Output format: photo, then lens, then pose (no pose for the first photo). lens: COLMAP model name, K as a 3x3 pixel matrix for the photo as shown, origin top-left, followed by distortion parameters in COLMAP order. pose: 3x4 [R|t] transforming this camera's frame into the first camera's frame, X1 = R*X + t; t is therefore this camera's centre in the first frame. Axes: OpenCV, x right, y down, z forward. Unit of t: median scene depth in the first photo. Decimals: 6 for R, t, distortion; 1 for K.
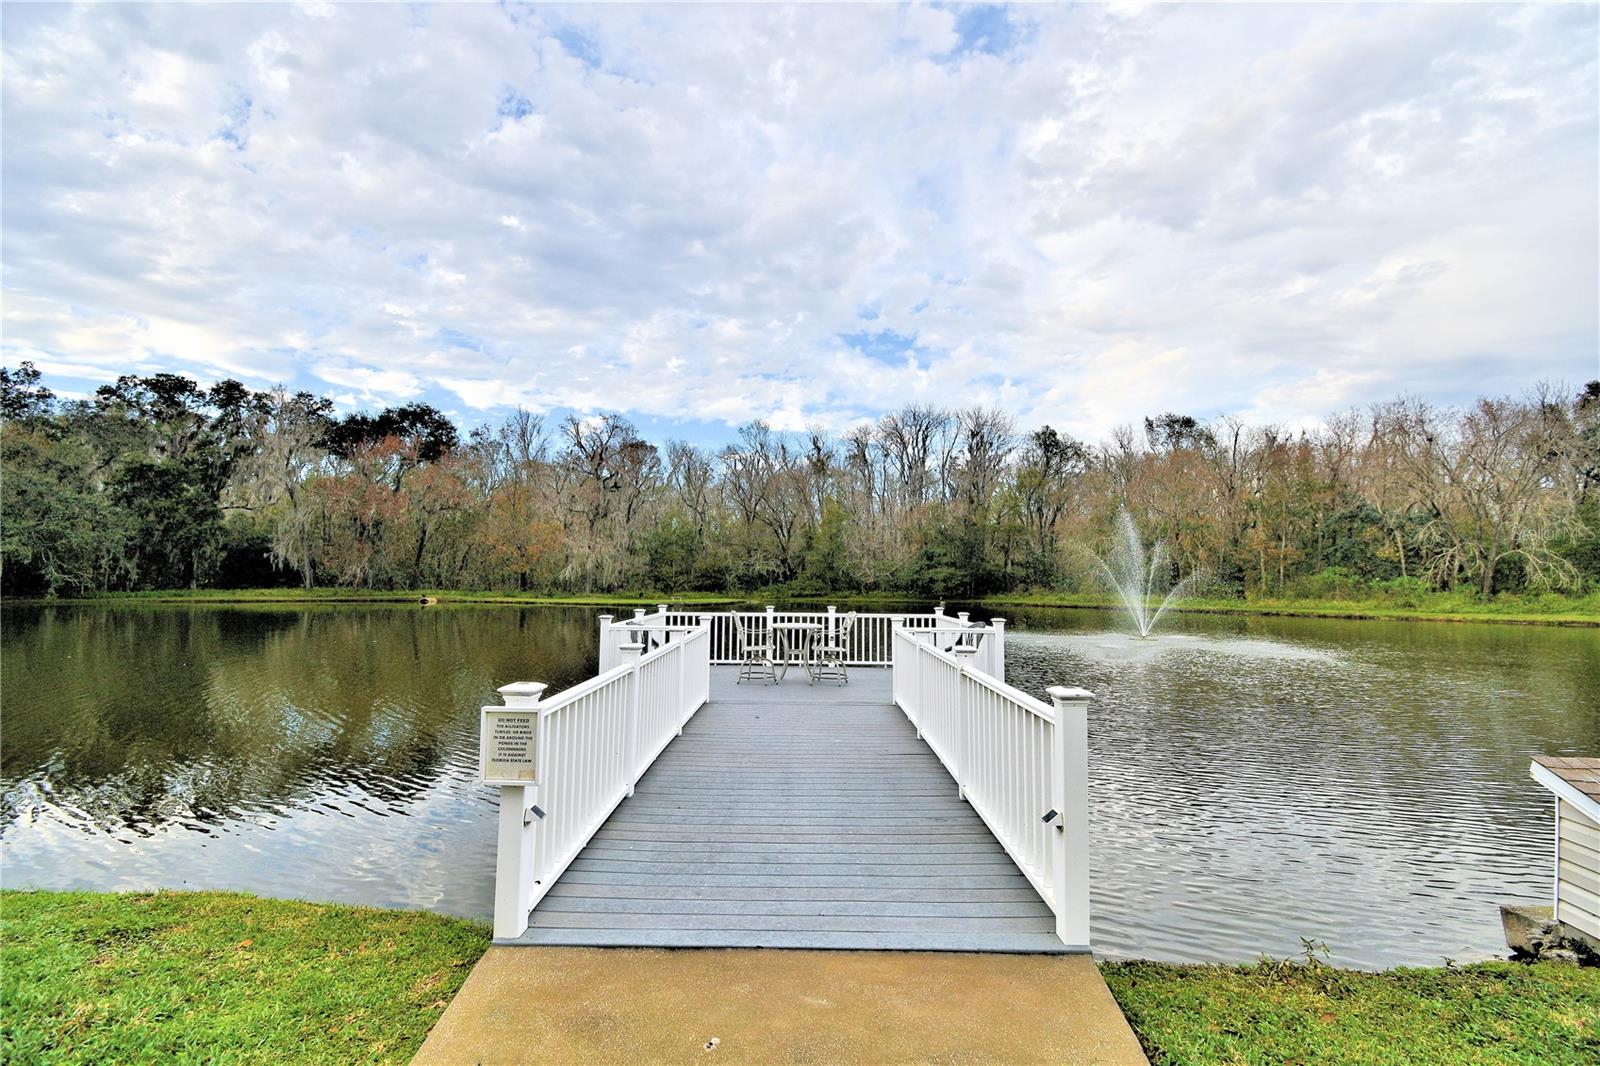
lens RADIAL K [[733.5, 0, 800.0], [0, 733.5, 533.0], [0, 0, 1]] dist [-0.004166, -0.014838]
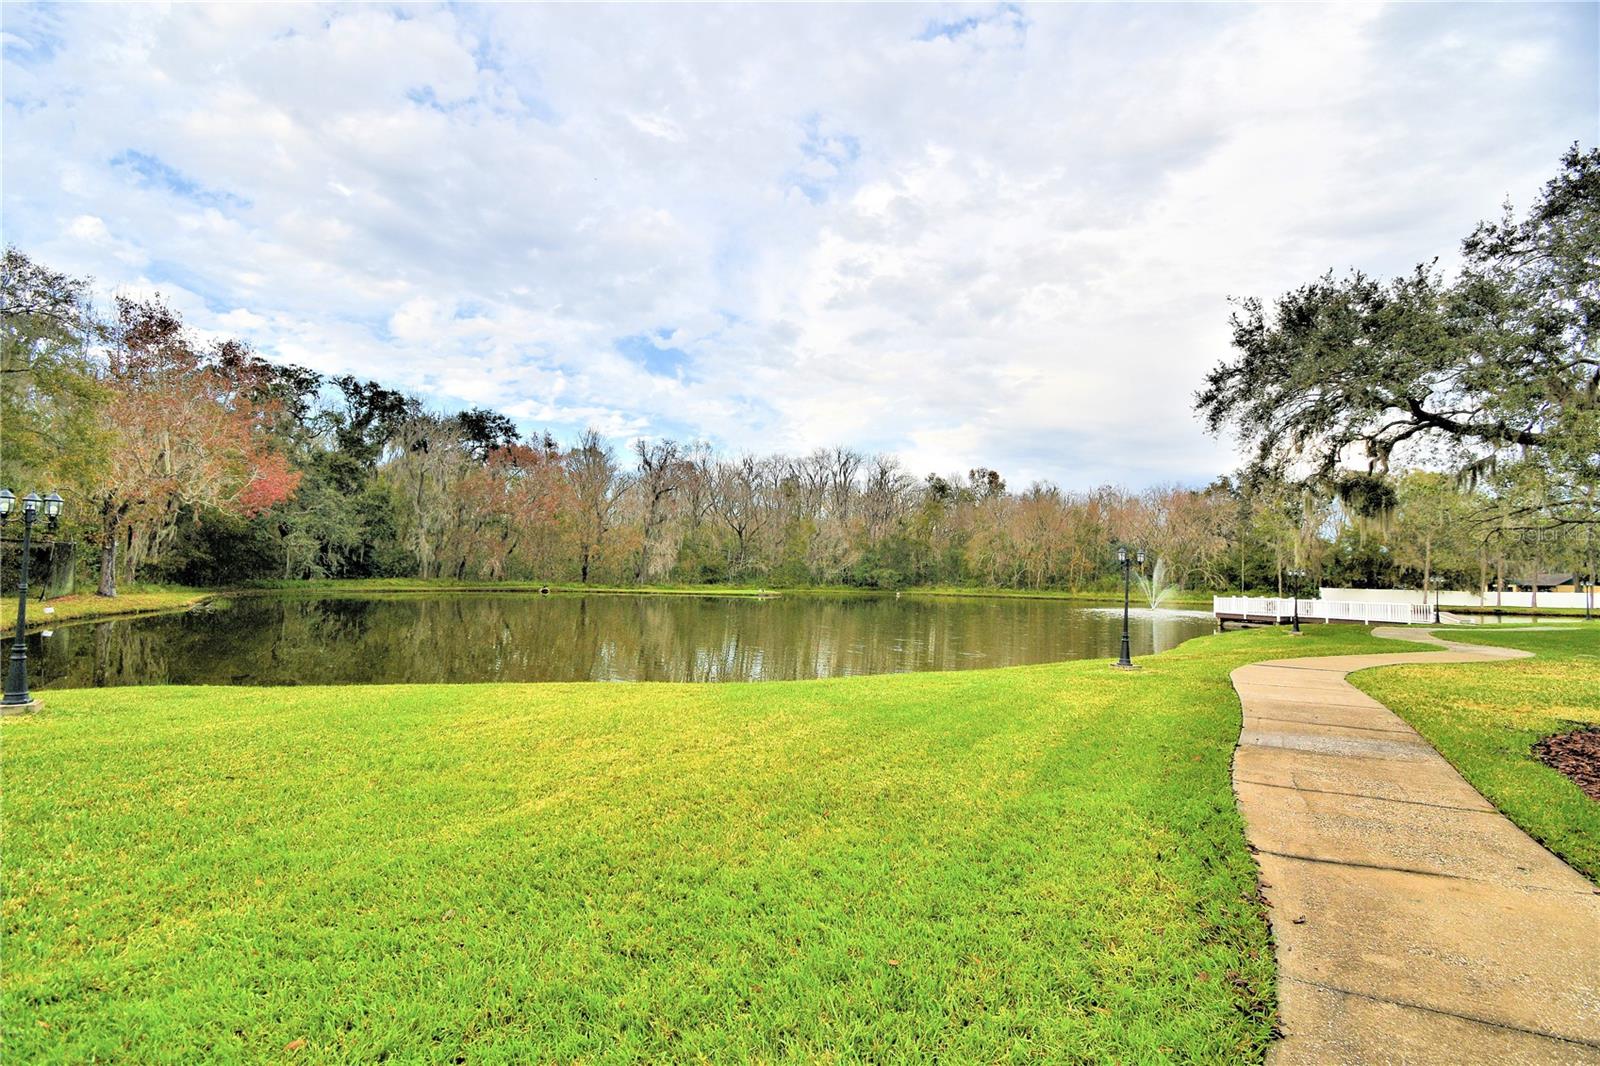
lens RADIAL K [[733.5, 0, 800.0], [0, 733.5, 533.0], [0, 0, 1]] dist [-0.004166, -0.014838]
pose [[0.847352, 0.002646, 0.531025, -0.723851], [-0.023396, 0.999203, 0.032354, -0.042800], [-0.530516, -0.039839, 0.846738, -0.269985]]
